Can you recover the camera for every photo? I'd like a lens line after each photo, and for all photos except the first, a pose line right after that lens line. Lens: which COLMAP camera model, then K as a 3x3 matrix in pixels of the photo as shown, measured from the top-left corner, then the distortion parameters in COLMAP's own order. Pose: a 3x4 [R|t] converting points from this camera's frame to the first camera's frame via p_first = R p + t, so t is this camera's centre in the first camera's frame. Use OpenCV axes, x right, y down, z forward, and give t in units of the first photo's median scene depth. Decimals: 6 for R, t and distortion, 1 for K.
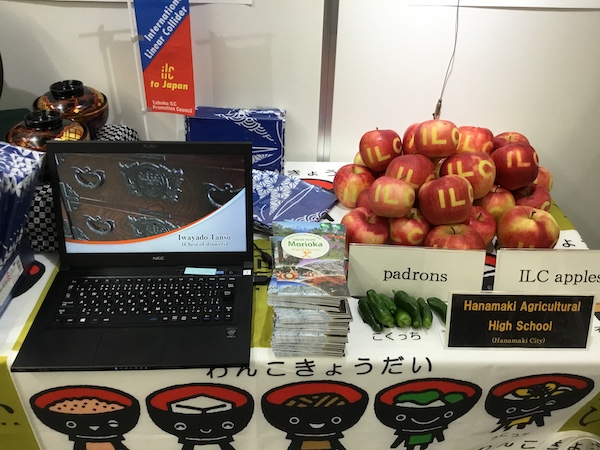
lens RADIAL K [[526.9, 0, 300.0], [0, 526.9, 225.0], [0, 0, 1]] dist [0.049590, 0.000820]
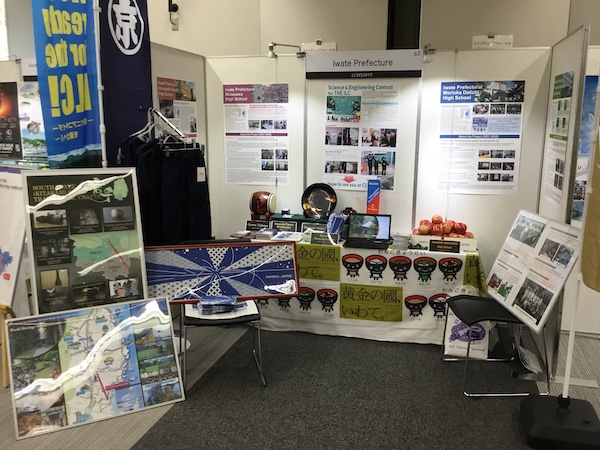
lens RADIAL K [[526.9, 0, 300.0], [0, 526.9, 225.0], [0, 0, 1]] dist [0.049590, 0.000820]
pose [[0.955048, 0.031853, -0.294735, 0.552475], [-0.149475, 0.910321, -0.385970, 1.987073], [0.256009, 0.412676, 0.874161, -3.490892]]
